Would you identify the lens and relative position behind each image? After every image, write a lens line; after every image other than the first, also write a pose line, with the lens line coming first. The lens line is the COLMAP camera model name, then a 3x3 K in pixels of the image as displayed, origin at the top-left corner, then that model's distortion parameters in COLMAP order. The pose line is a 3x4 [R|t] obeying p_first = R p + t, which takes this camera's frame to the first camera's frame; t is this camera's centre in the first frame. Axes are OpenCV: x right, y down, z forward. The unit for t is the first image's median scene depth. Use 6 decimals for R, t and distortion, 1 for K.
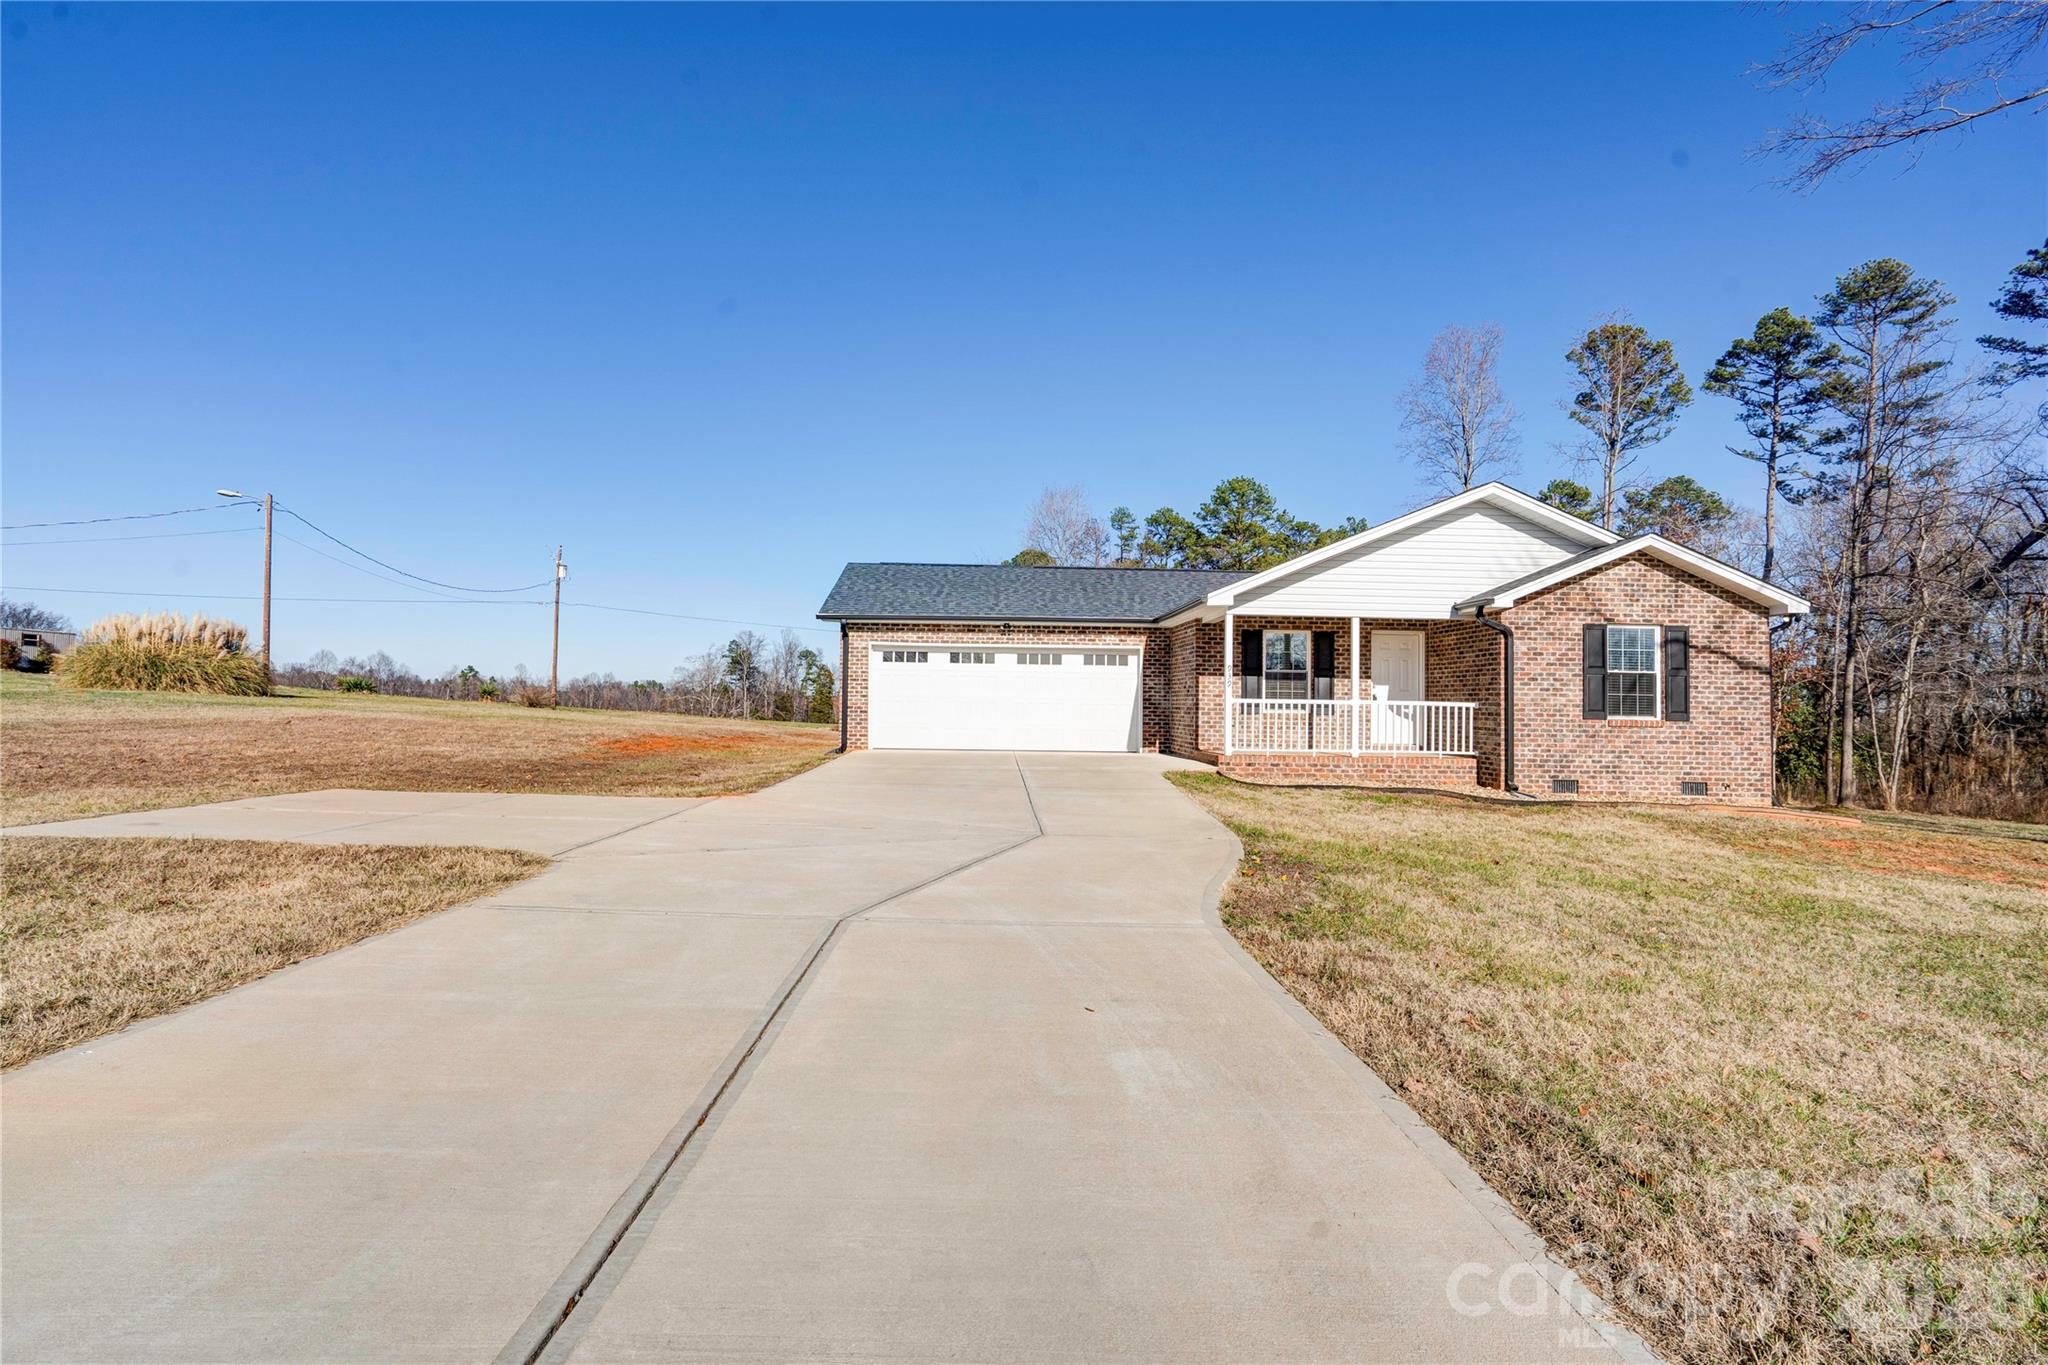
lens RADIAL K [[944.2, 0, 1010.1], [0, 944.2, 679.1], [0, 0, 1]] dist [-0.002977, 0.013538]
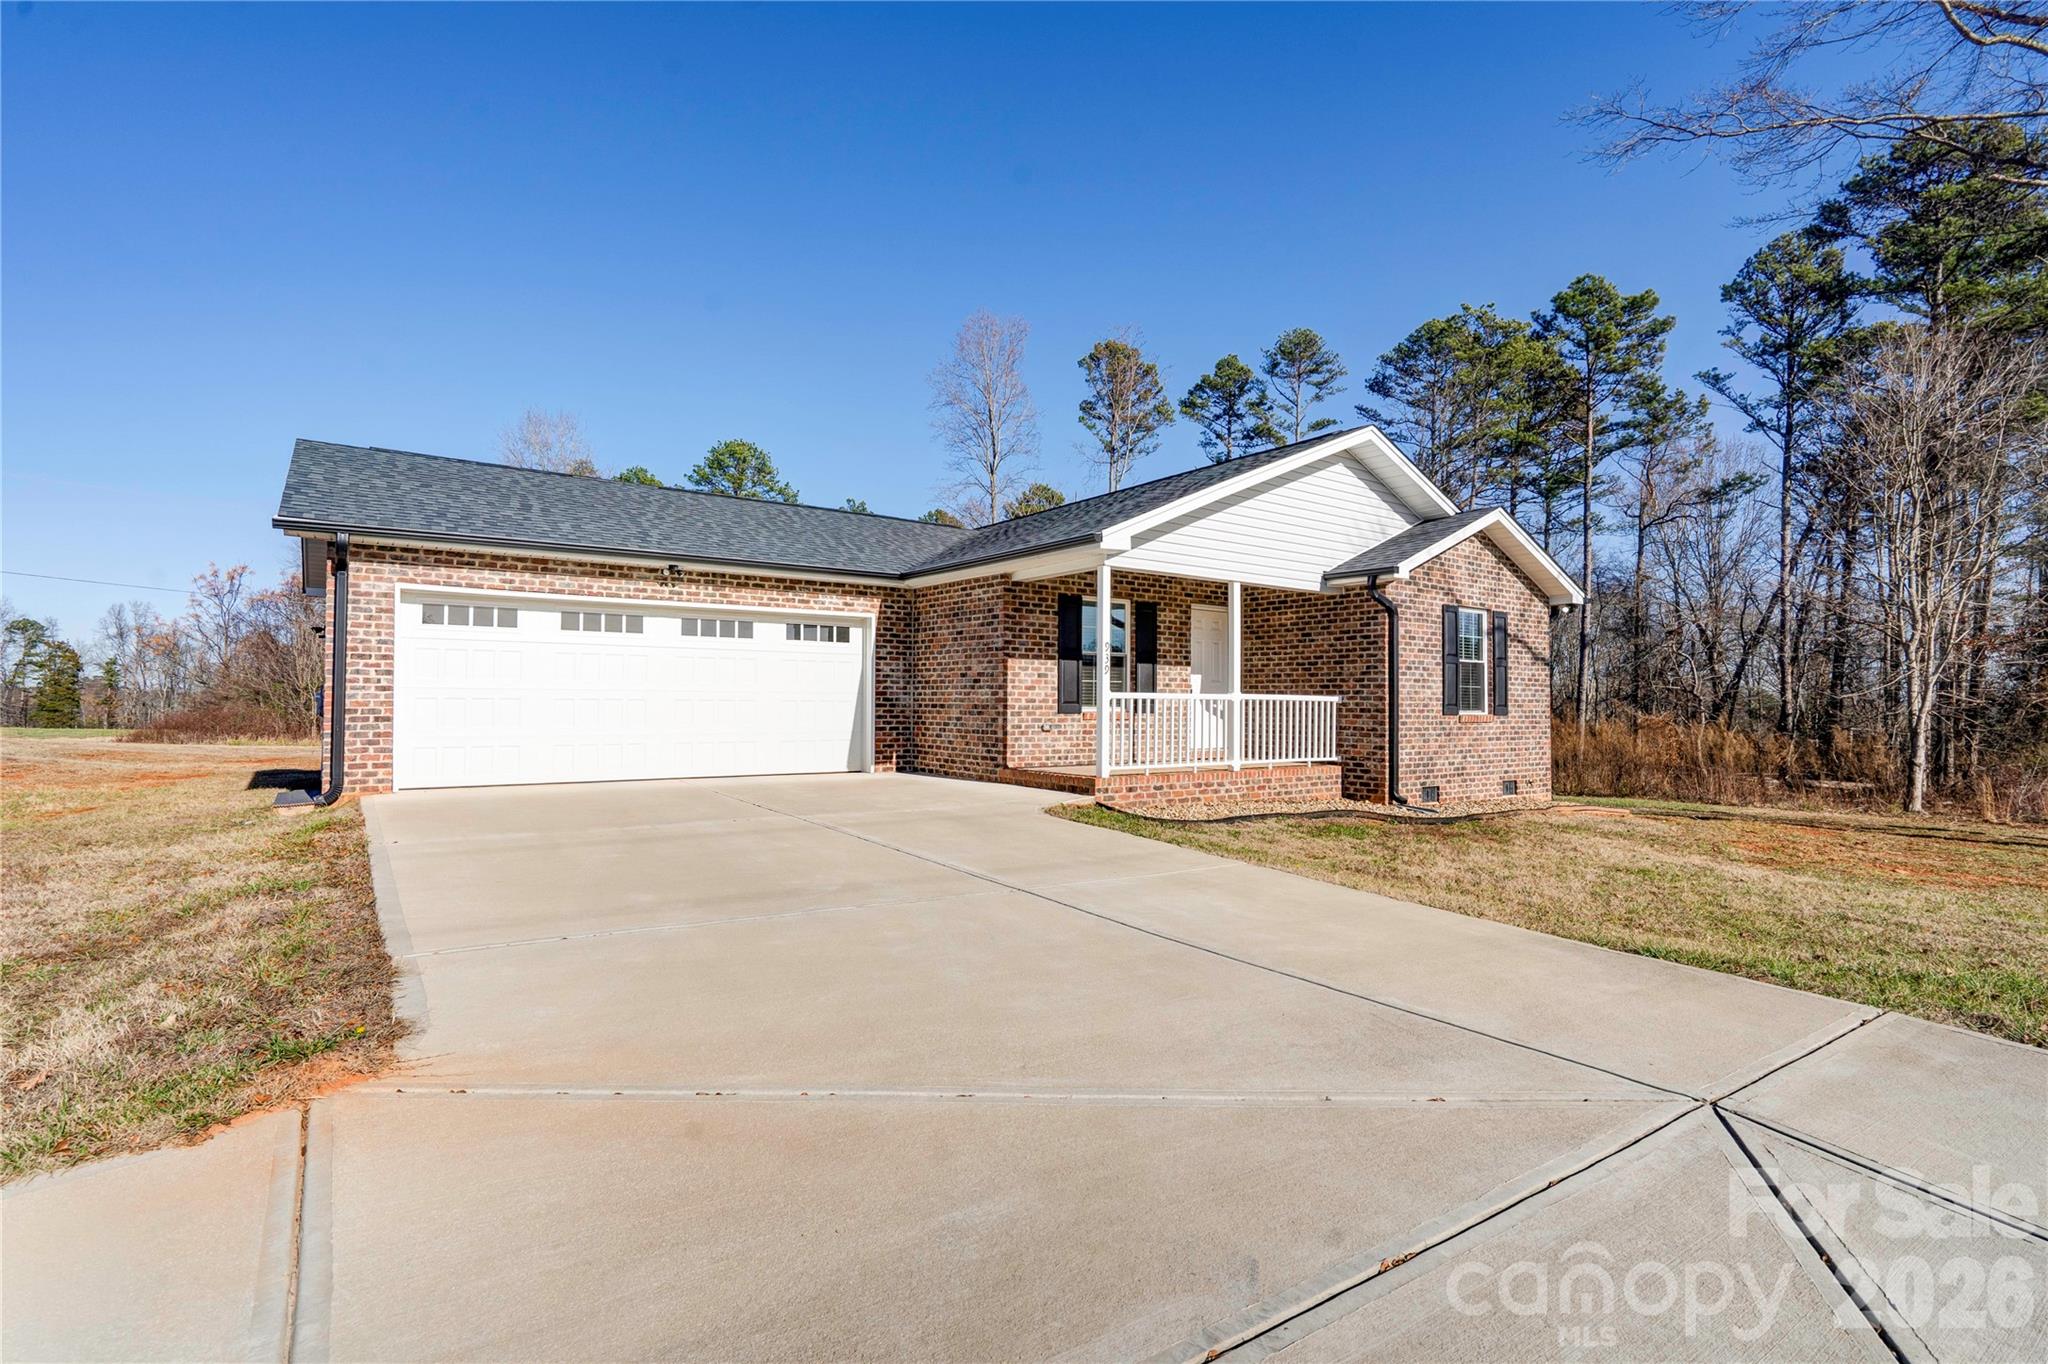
lens RADIAL K [[975.9, 0, 1024.0], [0, 975.9, 682.0], [0, 0, 1]] dist [-0.014930, 0.016946]
pose [[0.832471, 0.003277, 0.554059, -0.157808], [-0.010066, 0.999907, 0.009209, 0.006110], [-0.553978, -0.013243, 0.832426, 0.365529]]
